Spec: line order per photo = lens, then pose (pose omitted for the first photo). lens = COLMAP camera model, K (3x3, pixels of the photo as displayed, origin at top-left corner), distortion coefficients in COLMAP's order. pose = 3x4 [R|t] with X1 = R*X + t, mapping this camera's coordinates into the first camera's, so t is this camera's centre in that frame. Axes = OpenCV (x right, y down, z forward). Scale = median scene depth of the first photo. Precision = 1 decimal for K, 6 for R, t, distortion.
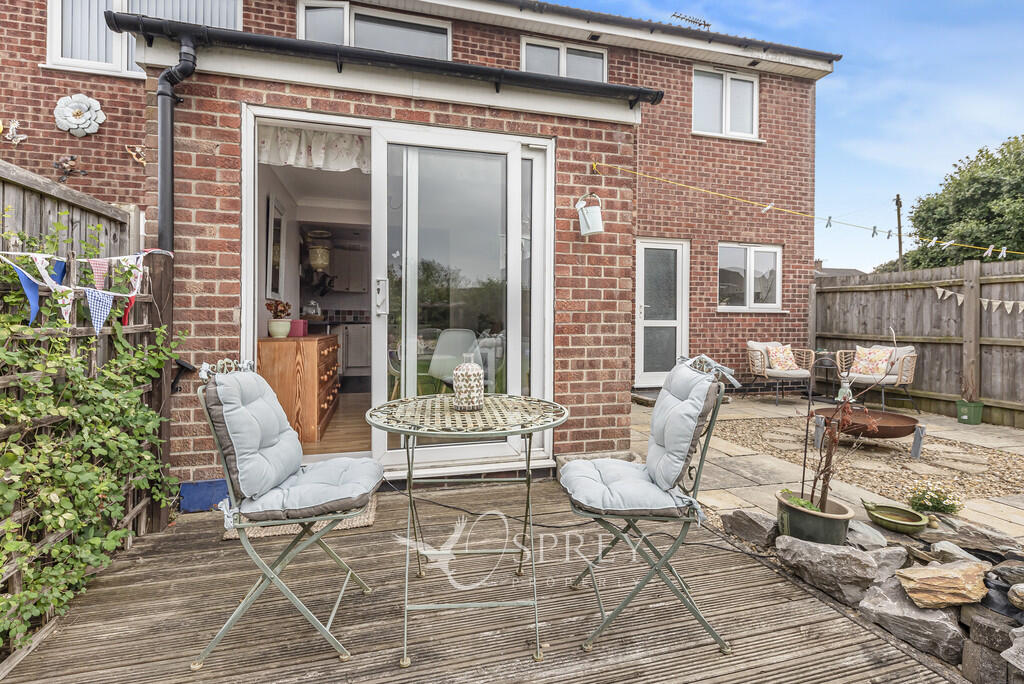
lens RADIAL K [[475.8, 0, 512.7], [0, 475.8, 326.3], [0, 0, 1]] dist [0.001999, -0.006236]
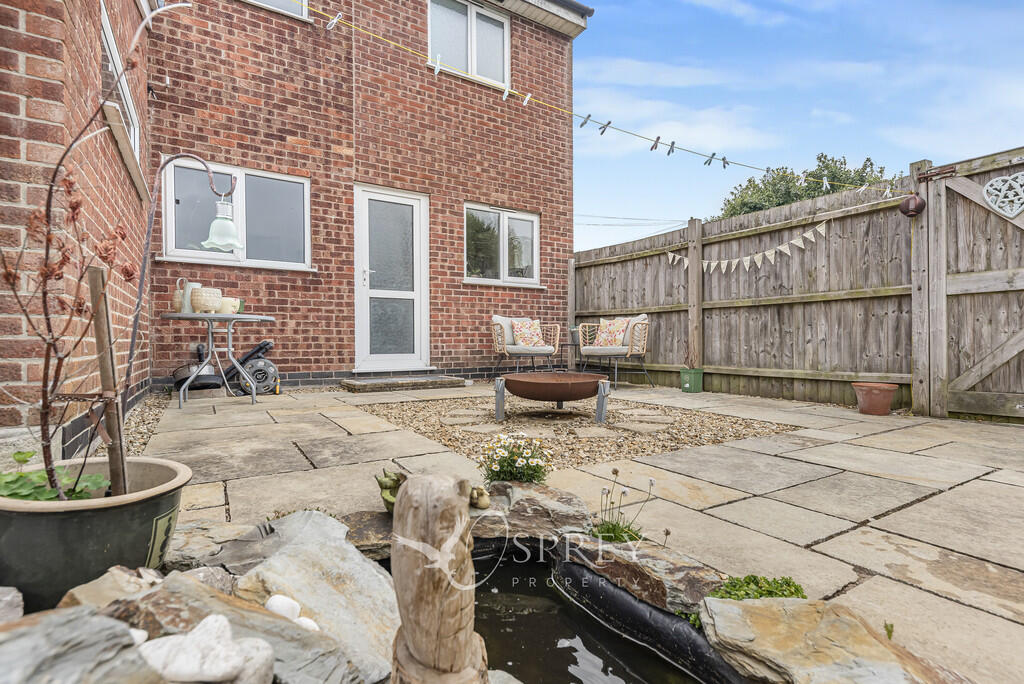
lens RADIAL K [[484.3, 0, 512.0], [0, 484.3, 342.0], [0, 0, 1]] dist [0.001238, 0.000186]
pose [[0.953440, -0.008340, 0.301468, 0.252993], [0.008599, 0.999963, 0.000466, 0.076642], [-0.301461, 0.002148, 0.953476, 0.147200]]
